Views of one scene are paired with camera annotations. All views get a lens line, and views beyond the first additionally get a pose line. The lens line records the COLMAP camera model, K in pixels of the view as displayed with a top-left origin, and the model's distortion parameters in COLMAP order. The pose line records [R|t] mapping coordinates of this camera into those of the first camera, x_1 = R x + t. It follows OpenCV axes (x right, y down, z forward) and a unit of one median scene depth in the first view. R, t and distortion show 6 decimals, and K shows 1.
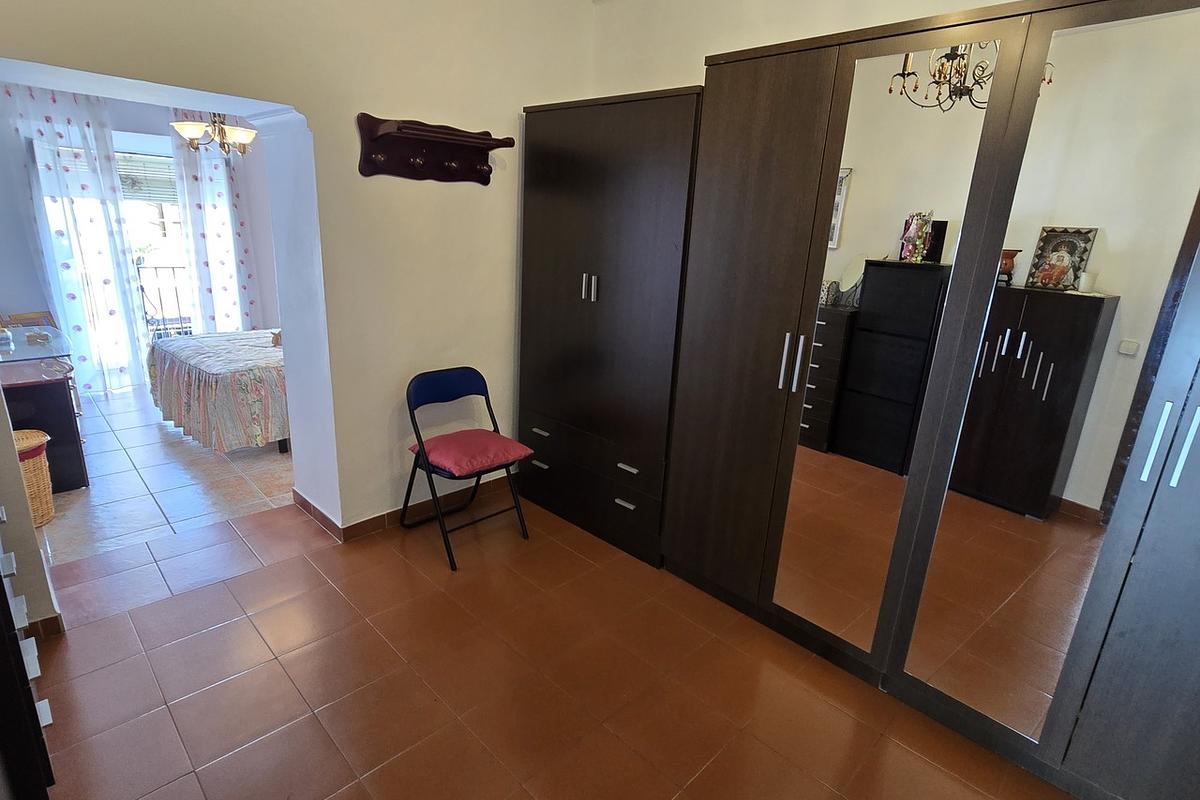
lens RADIAL K [[605.3, 0, 595.9], [0, 605.3, 402.8], [0, 0, 1]] dist [0.005901, -0.004210]
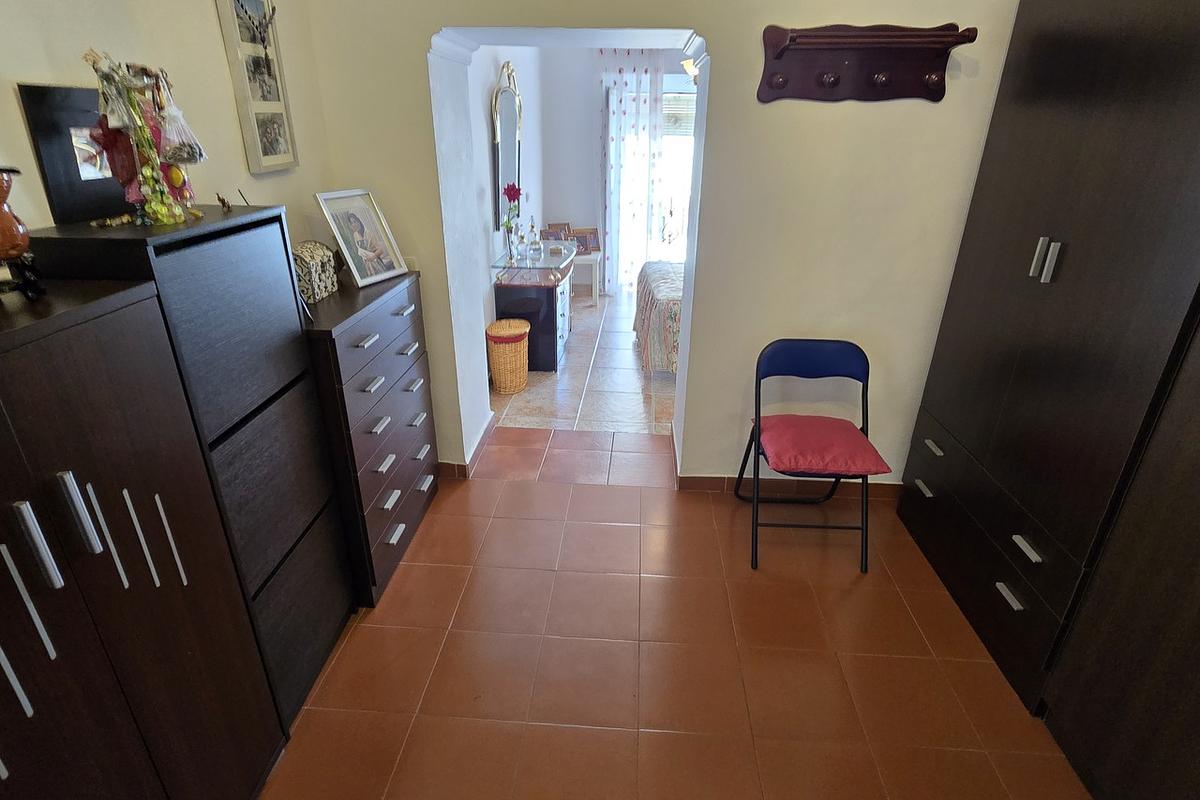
lens RADIAL K [[605.3, 0, 601.0], [0, 605.3, 393.5], [0, 0, 1]] dist [0.005901, -0.004210]
pose [[0.666536, 0.263517, -0.697344, 0.143449], [-0.198659, 0.964399, 0.174551, -0.066602], [0.718515, 0.022189, 0.695157, 0.203083]]
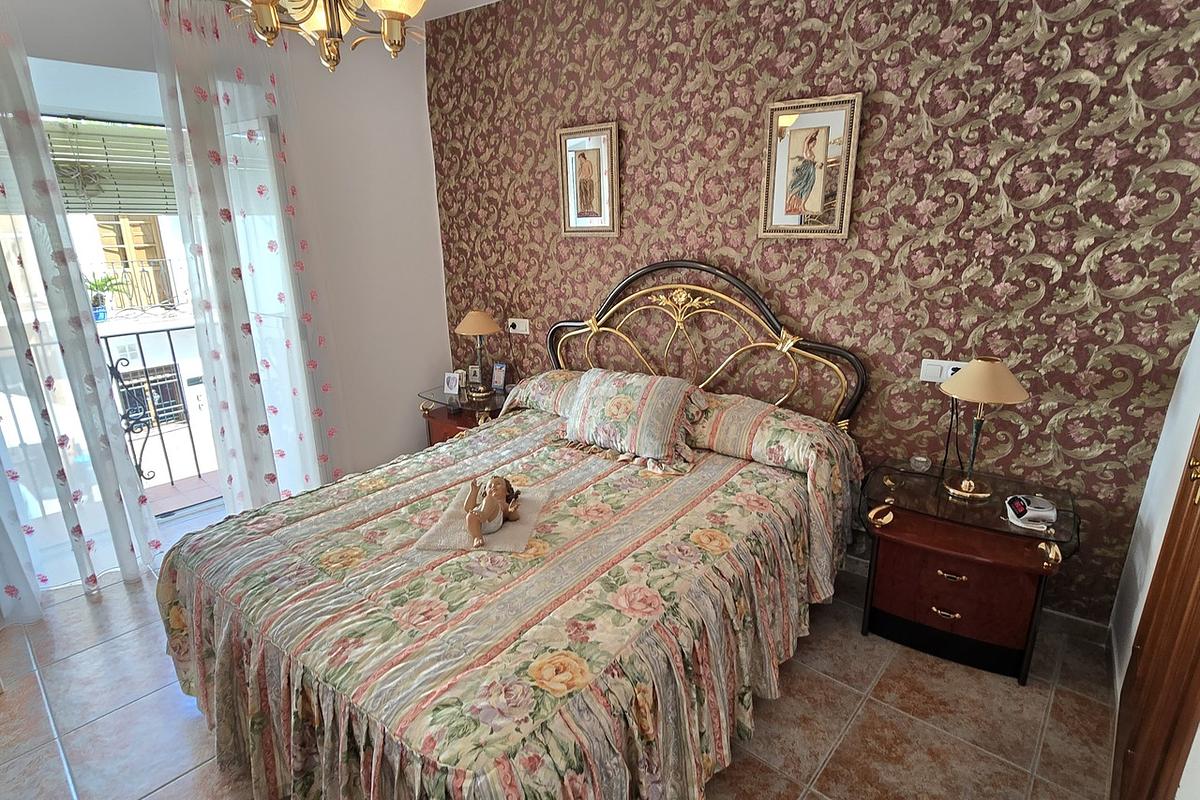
lens RADIAL K [[605.3, 0, 595.8], [0, 605.3, 394.3], [0, 0, 1]] dist [0.005901, -0.004210]
pose [[0.995927, -0.081708, 0.038117, -0.650600], [0.081805, 0.996648, -0.000998, -0.256672], [-0.037908, 0.004112, 0.999273, 0.838036]]
